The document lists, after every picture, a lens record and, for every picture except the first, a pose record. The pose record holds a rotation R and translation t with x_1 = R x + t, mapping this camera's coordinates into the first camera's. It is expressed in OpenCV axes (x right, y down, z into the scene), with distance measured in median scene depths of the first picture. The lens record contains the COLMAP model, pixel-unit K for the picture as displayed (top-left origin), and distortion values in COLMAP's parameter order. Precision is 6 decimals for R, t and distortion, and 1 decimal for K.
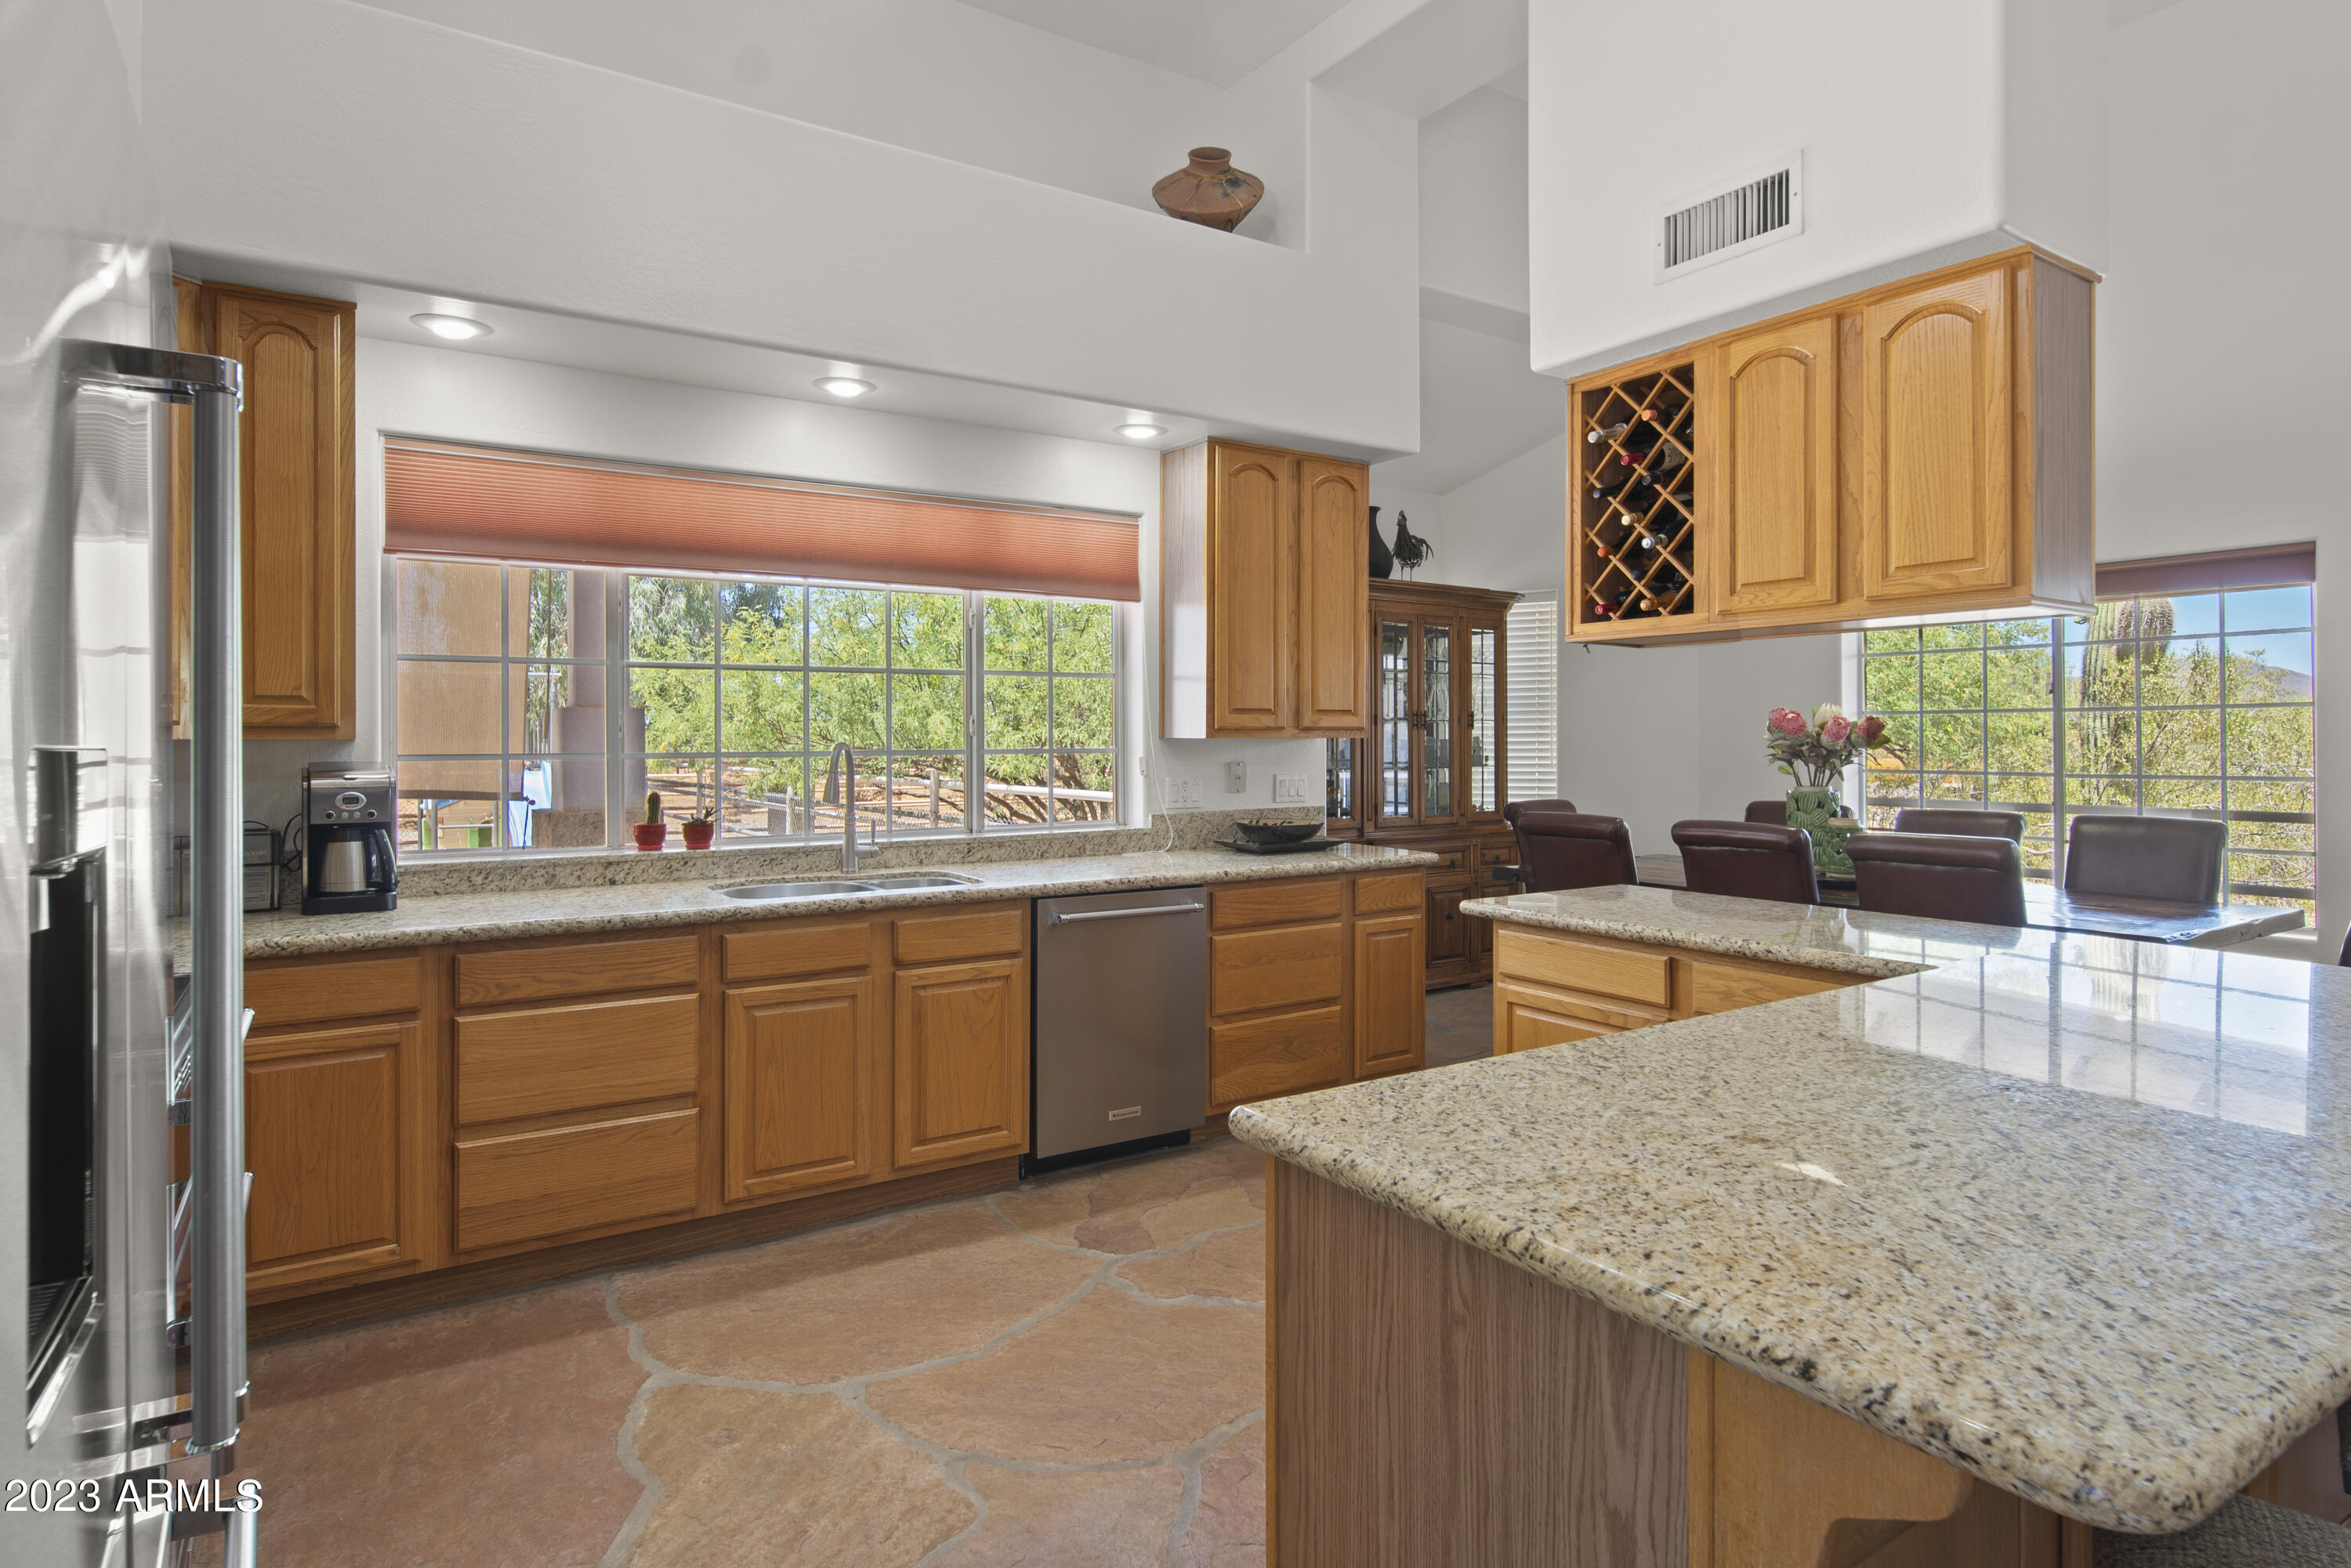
lens RADIAL K [[1283.0, 0, 1173.6], [0, 1283.0, 734.0], [0, 0, 1]] dist [0.003951, -0.002558]
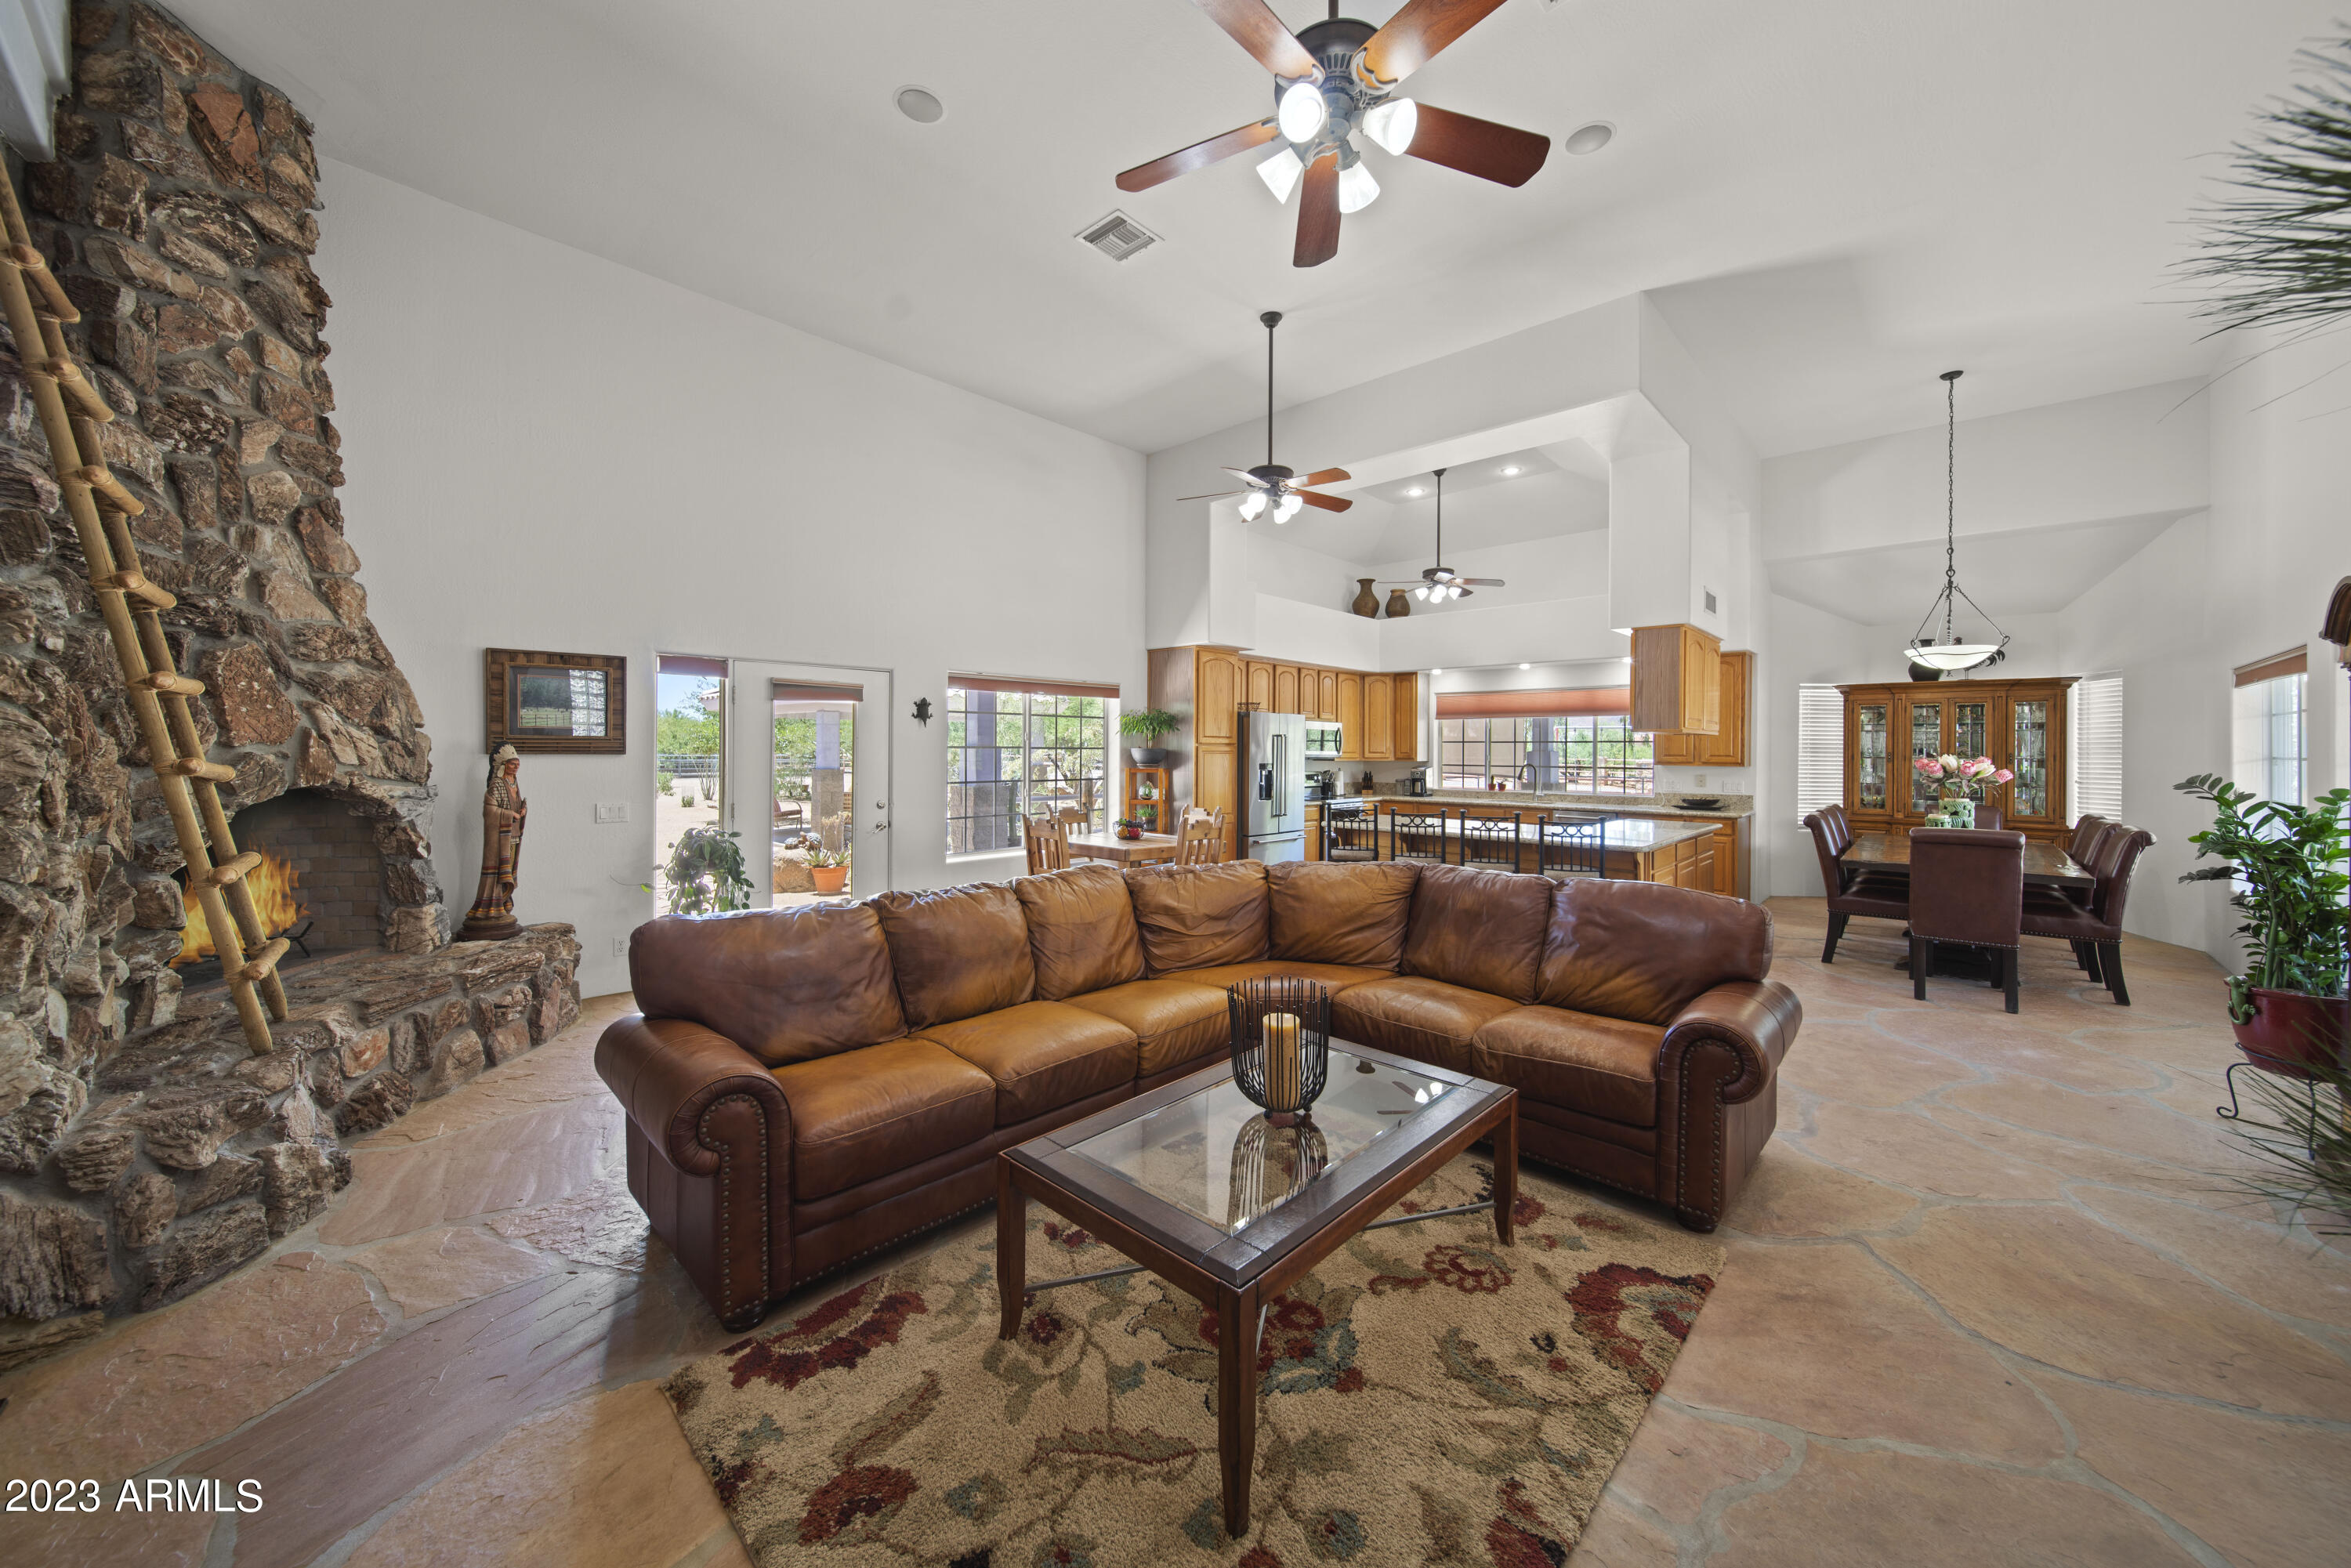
lens RADIAL K [[839.0, 0, 1175.8], [0, 839.0, 747.5], [0, 0, 1]] dist [0.000841, -0.002081]
pose [[0.237276, 0.002673, -0.971439, 1.960376], [-0.003791, 0.999991, 0.001826, -0.043956], [0.971435, 0.003249, 0.237284, -0.565323]]
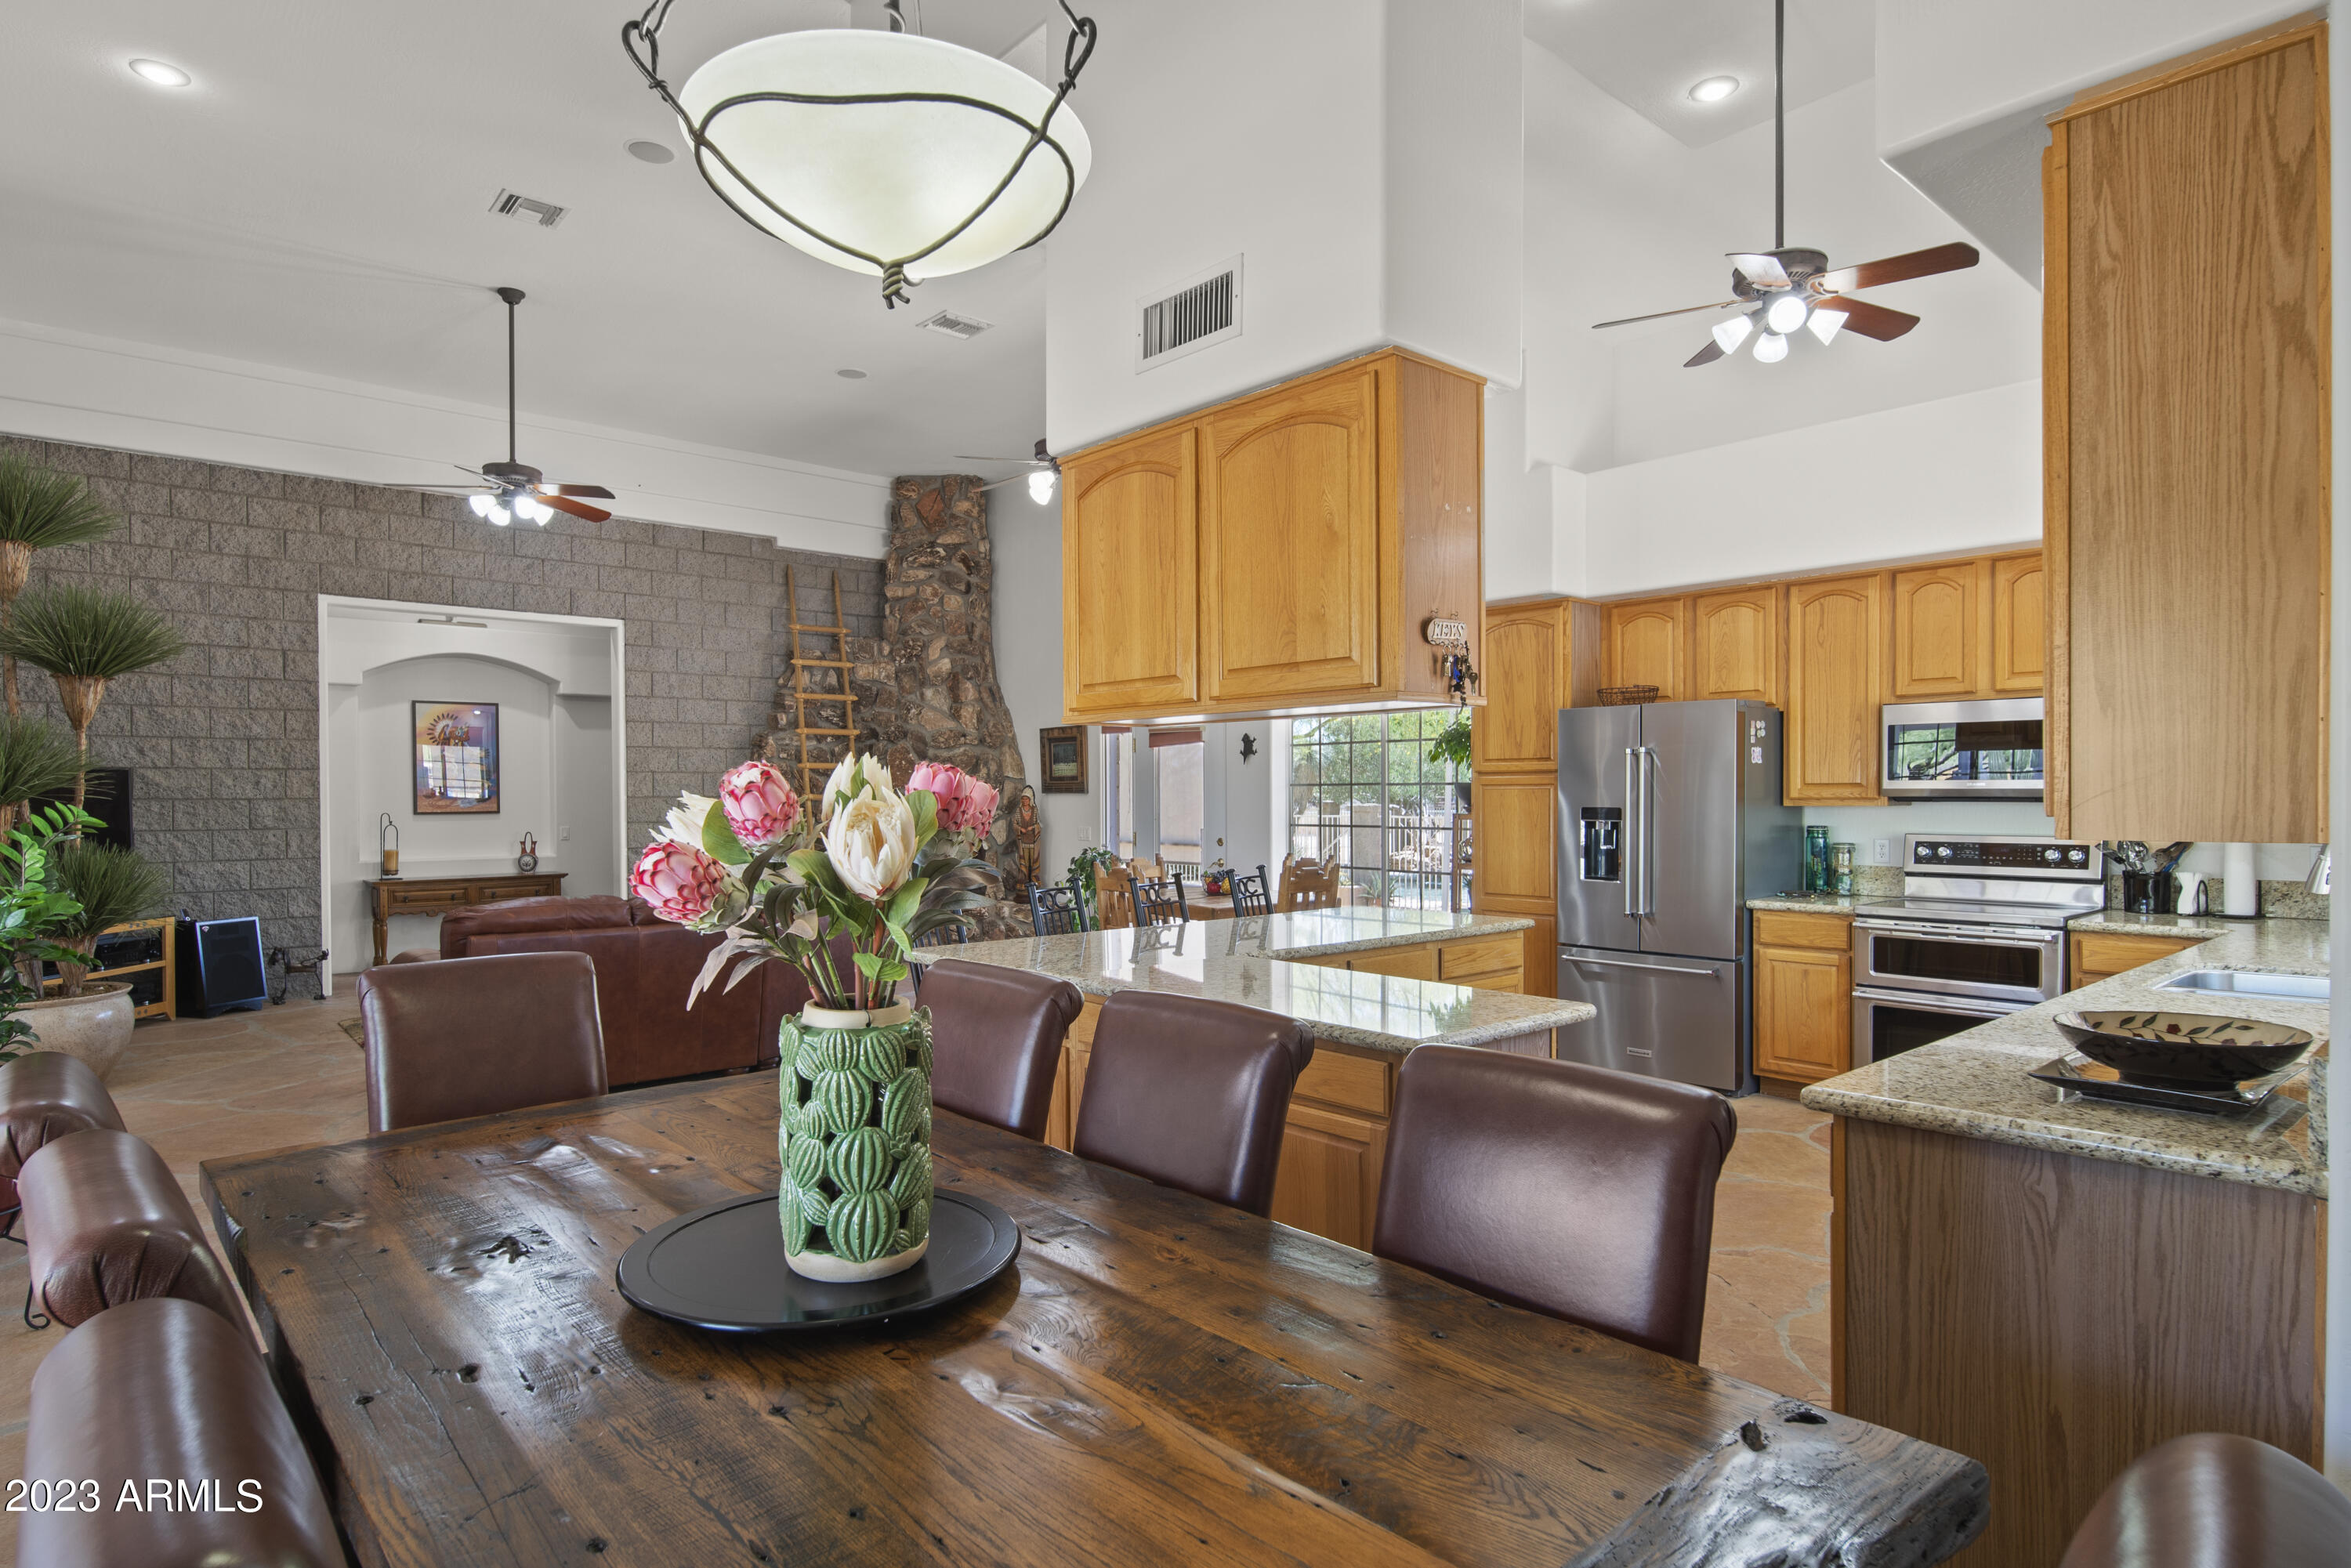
lens RADIAL K [[1283.0, 0, 1166.2], [0, 1283.0, 803.9], [0, 0, 1]] dist [0.003951, -0.002558]
pose [[-0.990714, 0.008040, -0.135728, 0.643818], [0.007349, 0.999957, 0.005594, -0.017239], [0.135767, 0.004545, -0.990730, 1.861789]]
